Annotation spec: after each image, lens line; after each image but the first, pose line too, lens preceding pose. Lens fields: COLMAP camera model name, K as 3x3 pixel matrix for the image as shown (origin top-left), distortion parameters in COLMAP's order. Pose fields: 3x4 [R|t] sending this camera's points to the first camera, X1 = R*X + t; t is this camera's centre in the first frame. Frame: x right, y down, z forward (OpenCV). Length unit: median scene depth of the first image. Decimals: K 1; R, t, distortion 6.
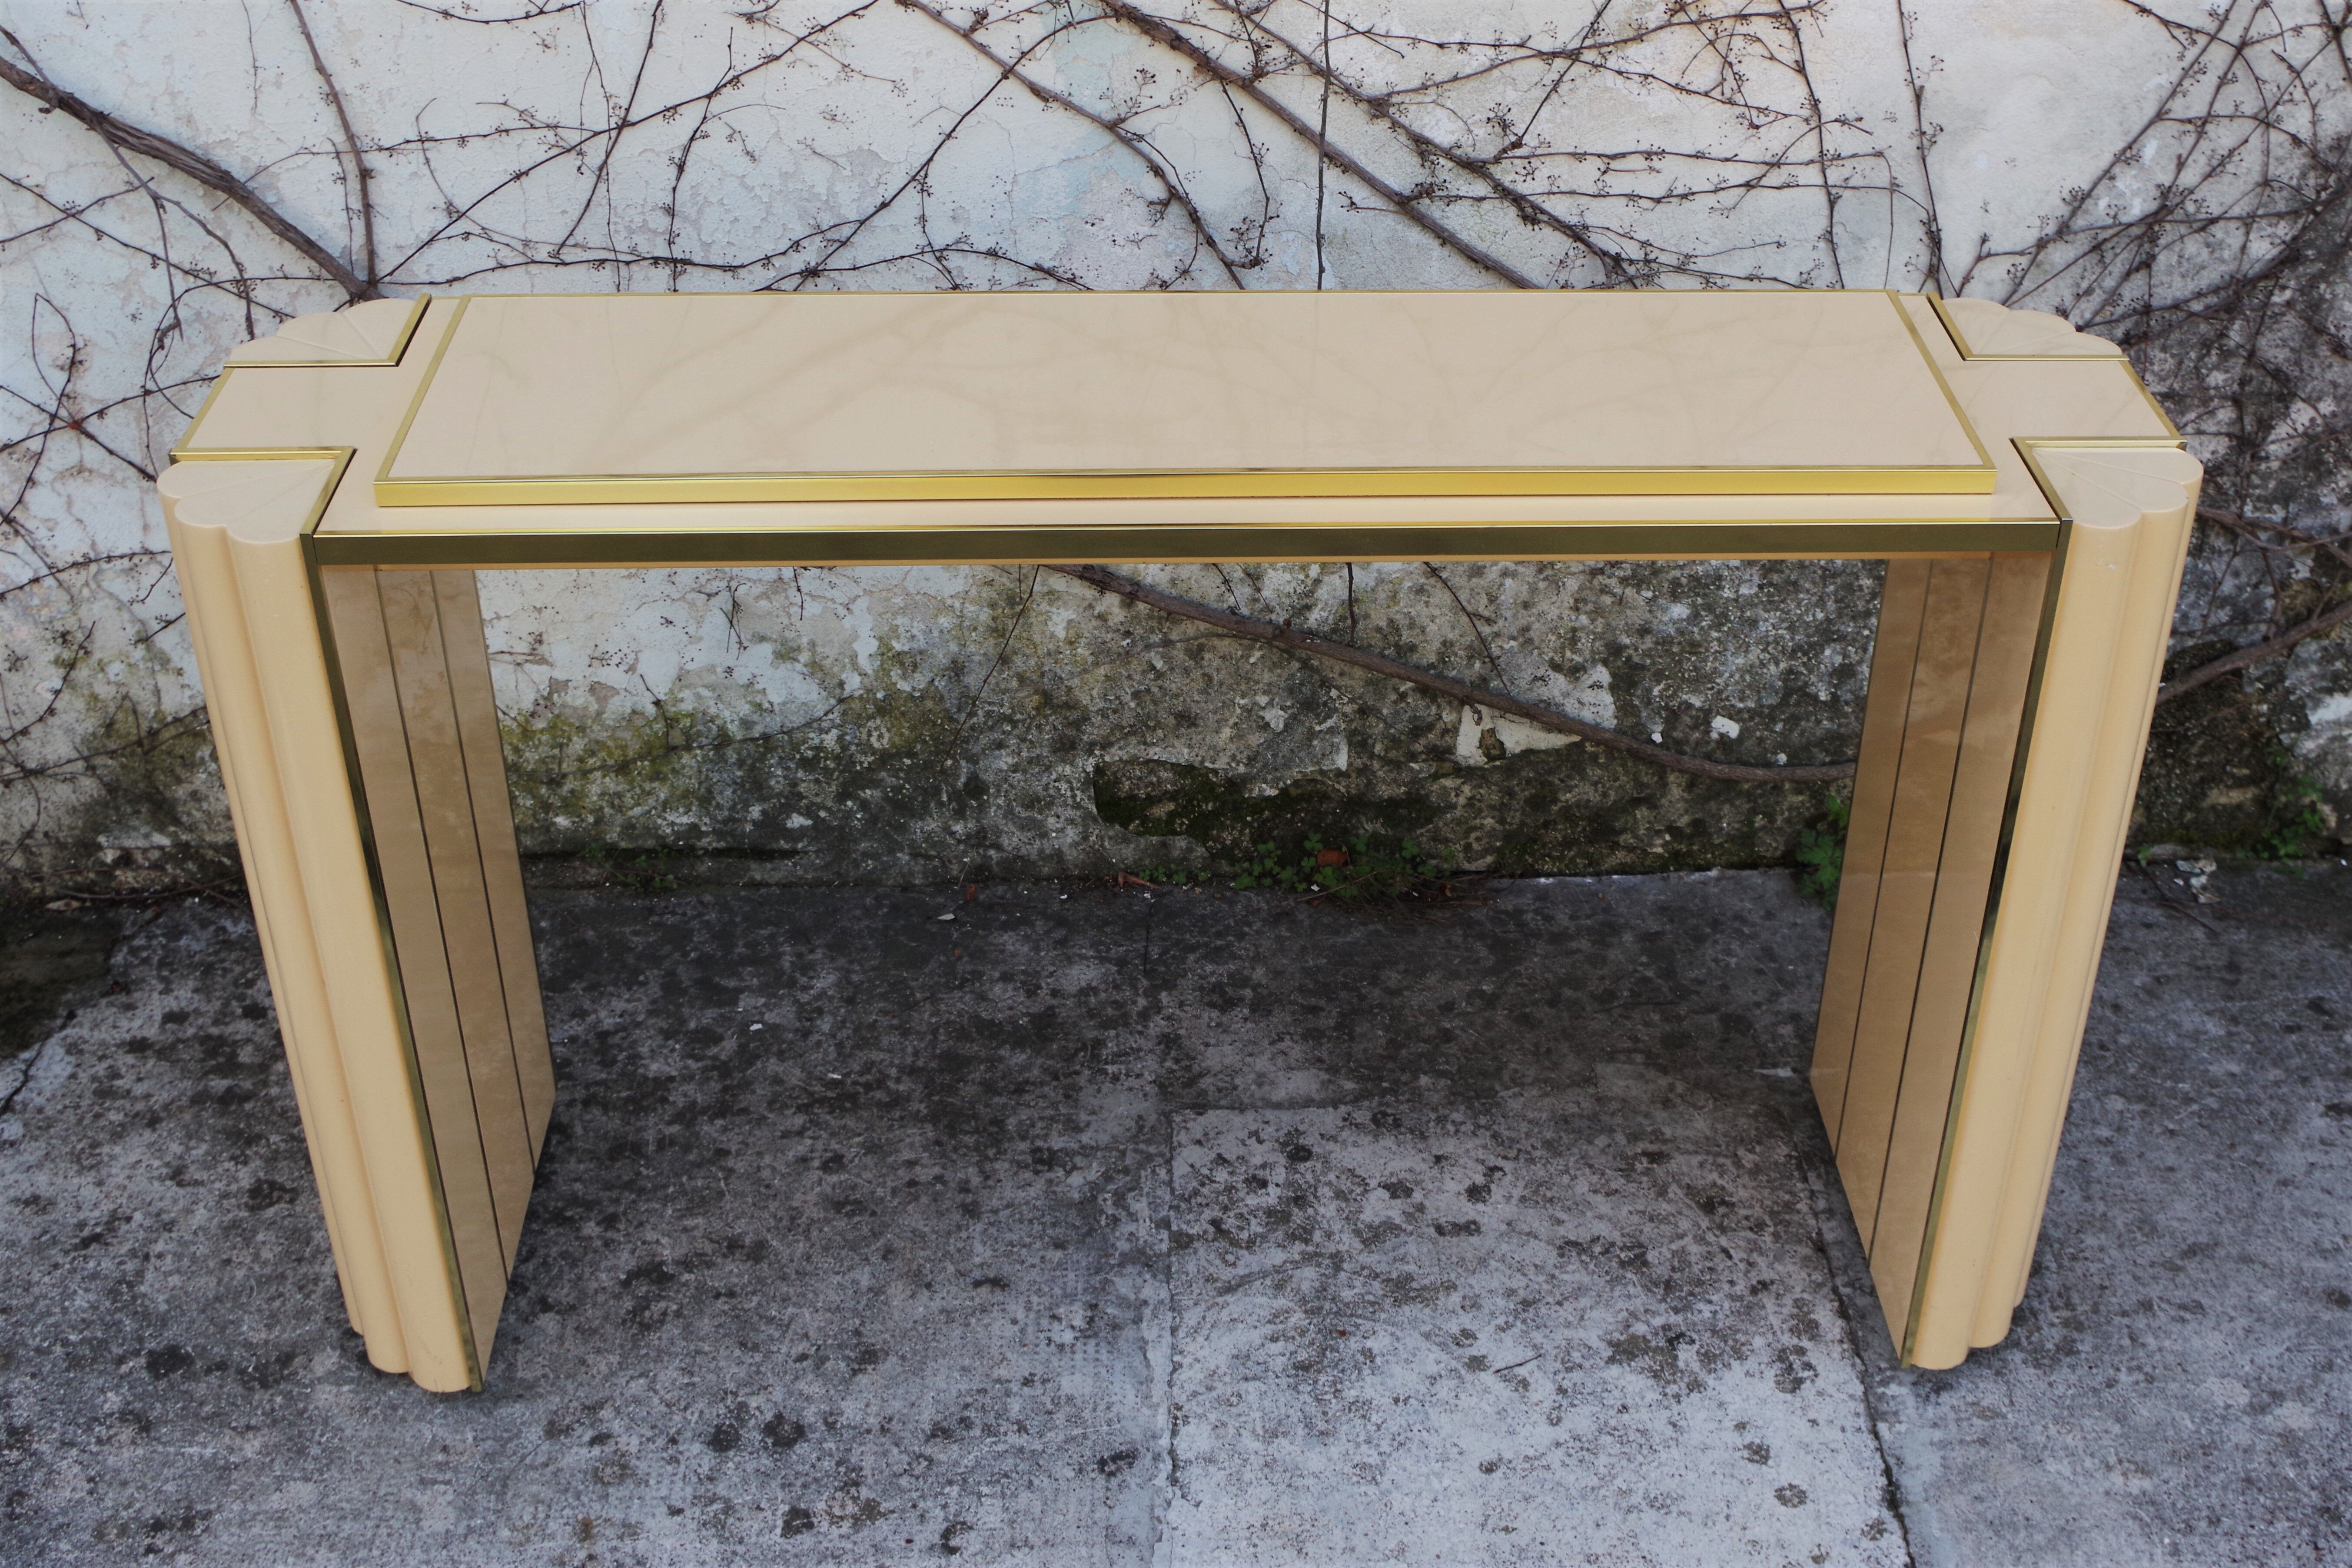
lens RADIAL K [[2815.4, 0, 1266.1], [0, 2815.4, 757.1], [0, 0, 1]] dist [-0.042491, 0.000000]
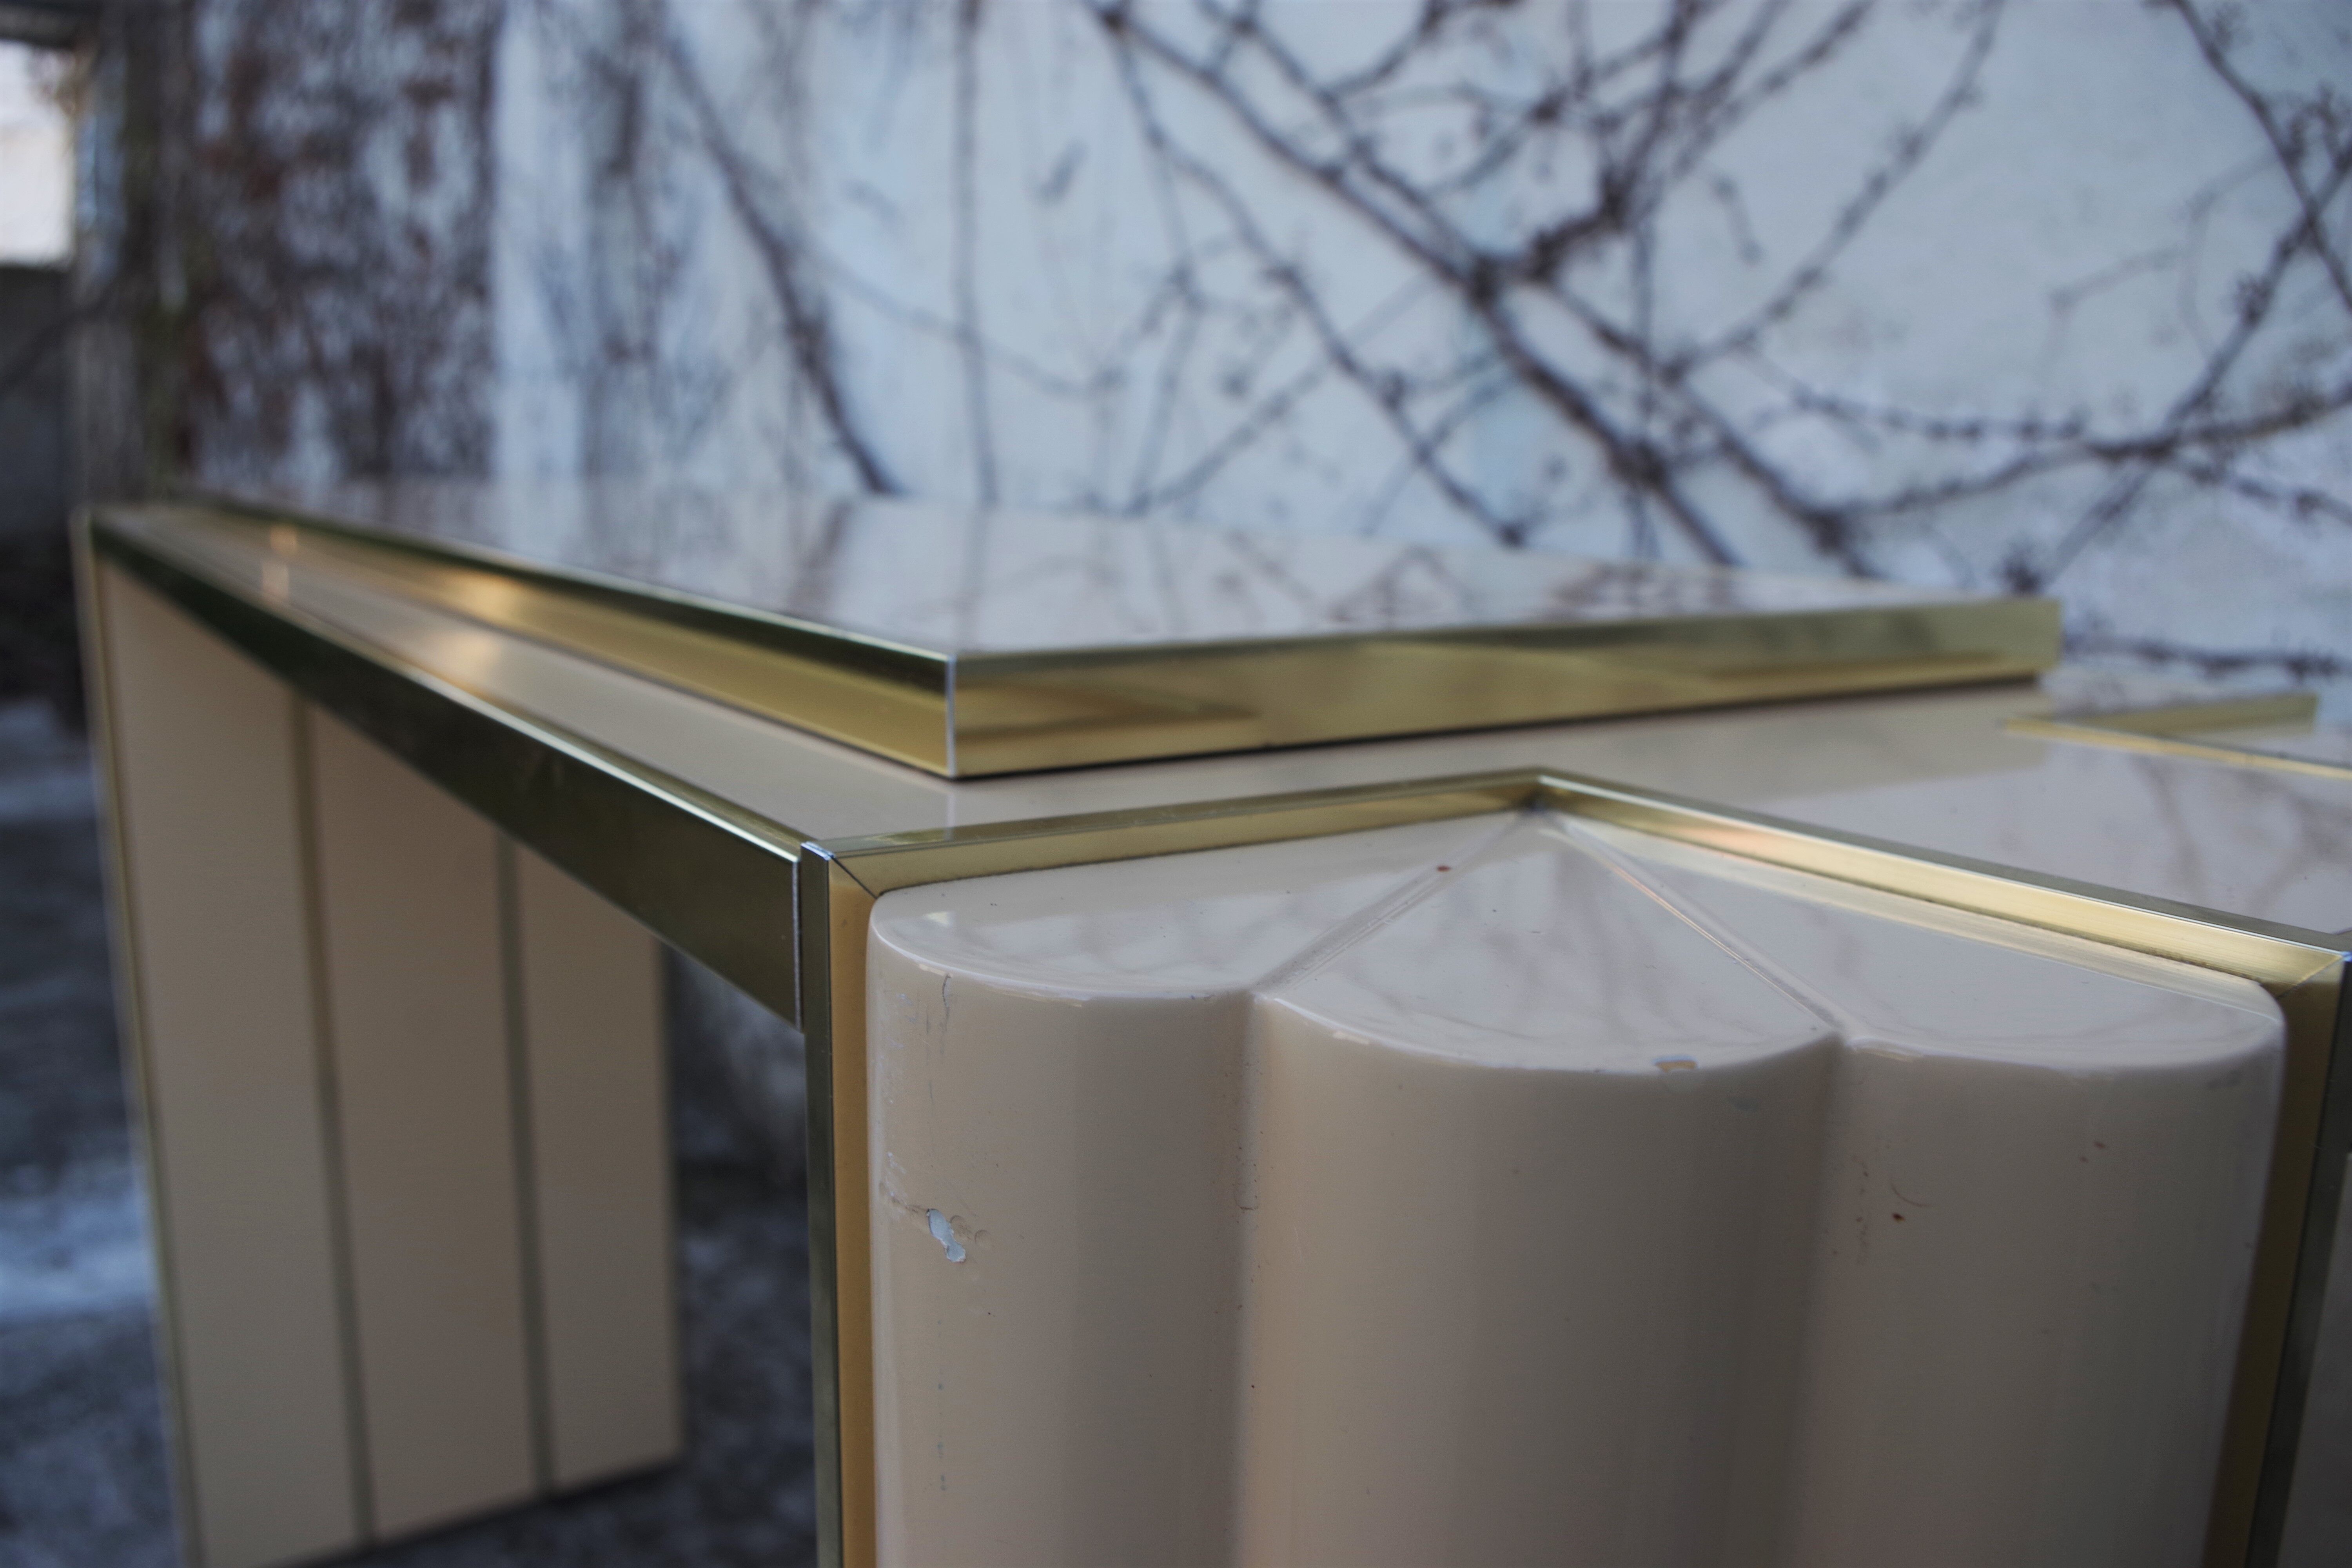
lens RADIAL K [[1850.2, 0, 1174.4], [0, 1850.2, 798.6], [0, 0, 1]] dist [-0.026042, -0.015874]
pose [[0.532618, 0.158210, -0.831437, 0.296555], [-0.473152, 0.870182, -0.137518, -0.059264], [0.701744, 0.466641, 0.538332, 0.699823]]
